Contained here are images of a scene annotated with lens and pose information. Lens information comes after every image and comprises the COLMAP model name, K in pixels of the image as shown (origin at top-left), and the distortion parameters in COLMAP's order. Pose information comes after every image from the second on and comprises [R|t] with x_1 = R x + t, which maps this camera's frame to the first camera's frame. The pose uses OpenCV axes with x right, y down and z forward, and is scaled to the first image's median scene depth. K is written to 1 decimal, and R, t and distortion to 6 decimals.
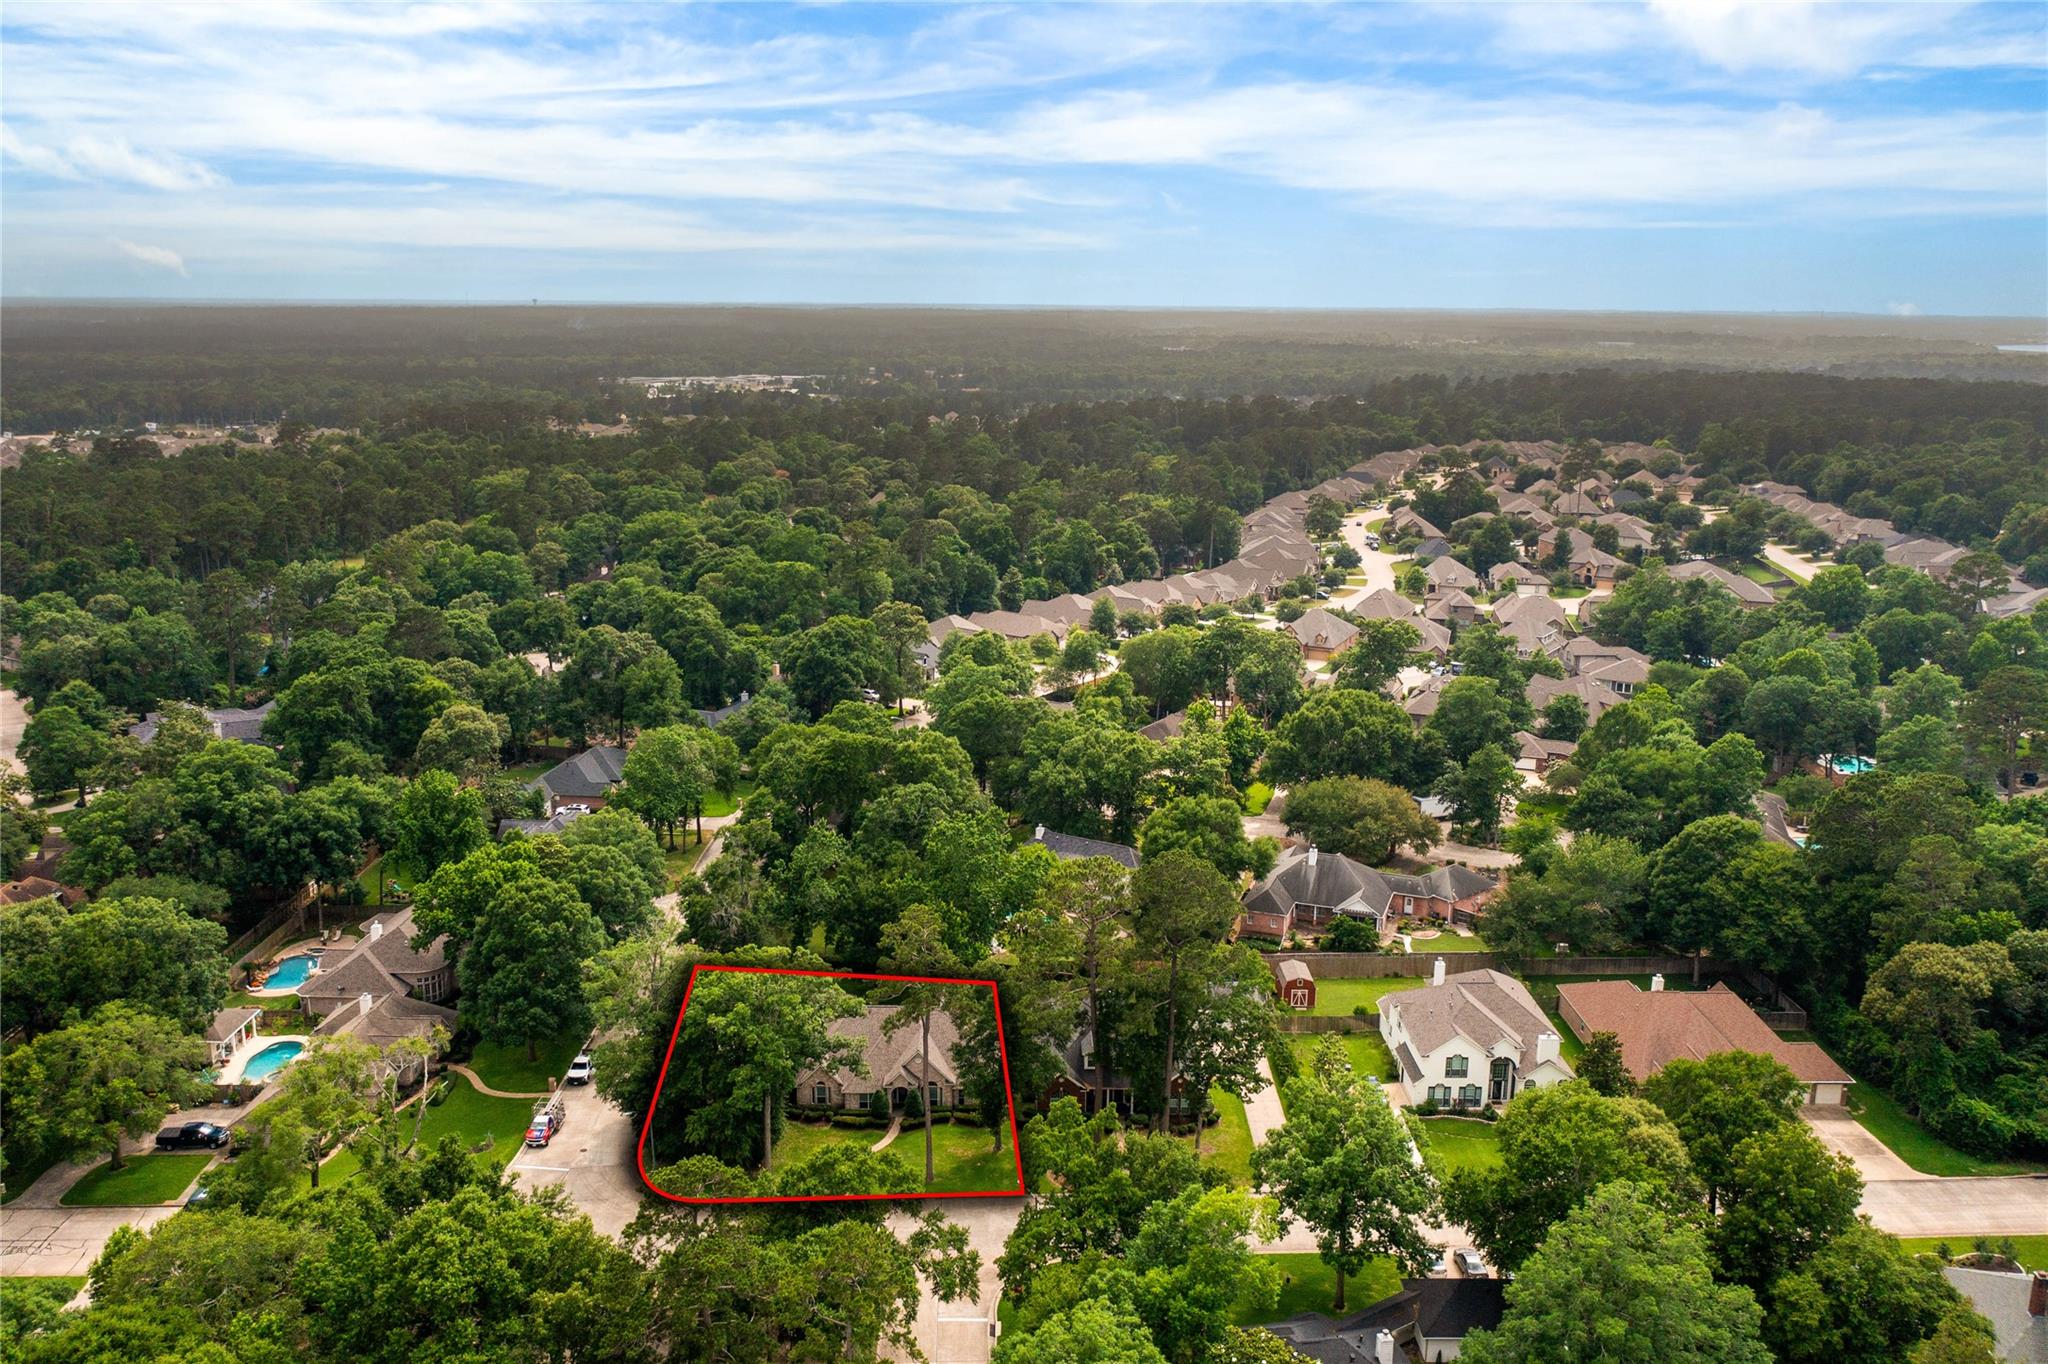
lens RADIAL K [[1640.1, 0, 1015.7], [0, 1640.1, 682.0], [0, 0, 1]] dist [-0.013646, 0.006464]
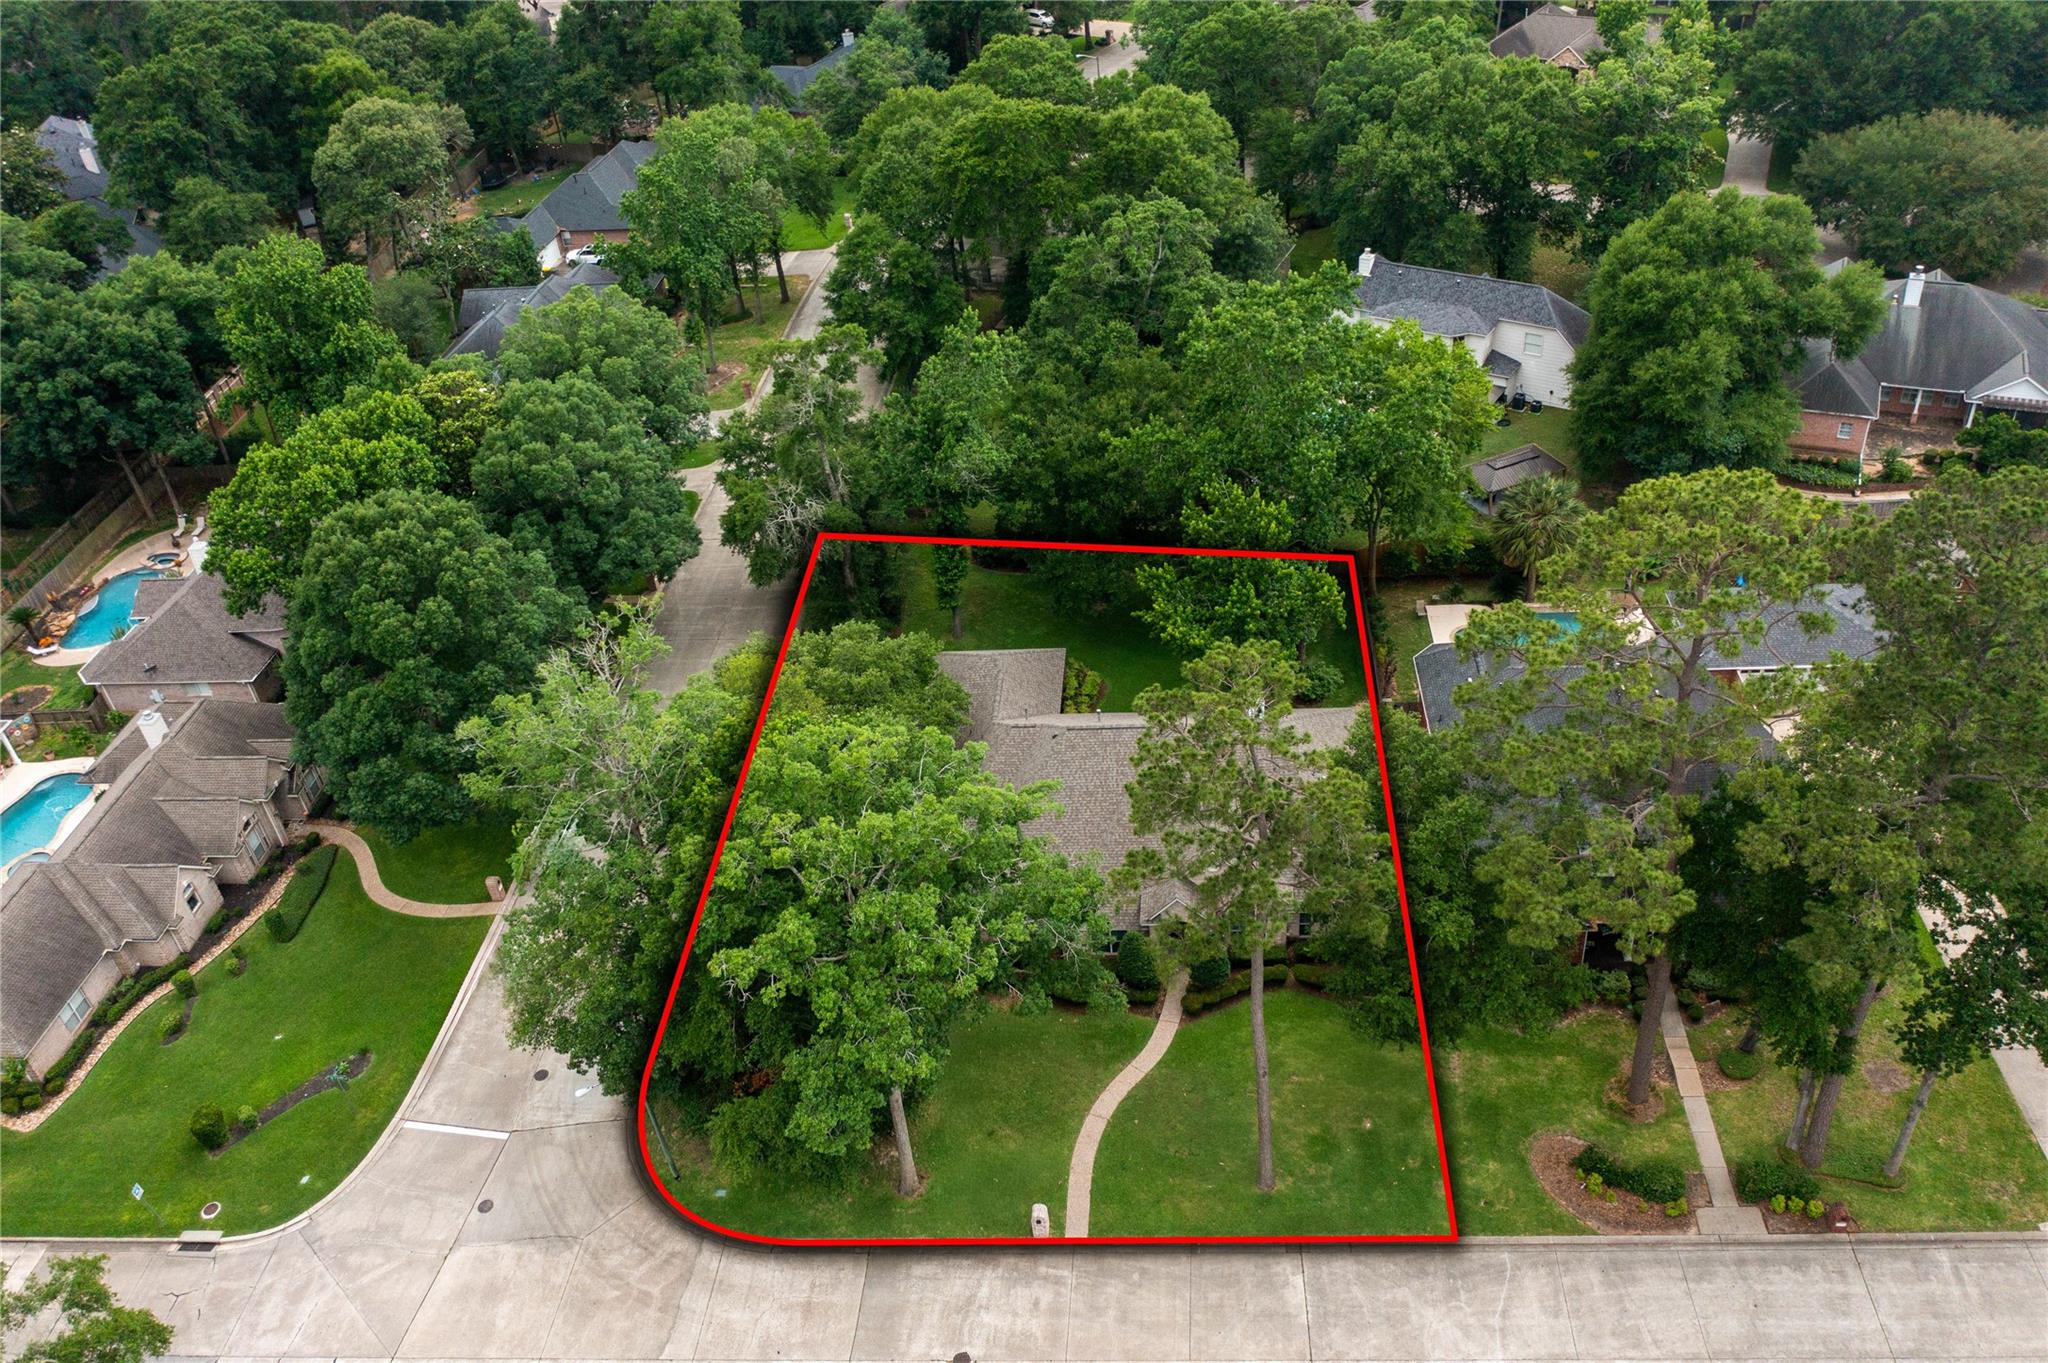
lens RADIAL K [[1640.1, 0, 1015.7], [0, 1640.1, 681.5], [0, 0, 1]] dist [-0.013646, 0.006464]
pose [[0.992155, -0.035462, -0.119878, -0.040980], [0.079224, 0.920138, 0.383496, -0.000108], [0.096705, -0.389985, 0.915729, 0.420752]]
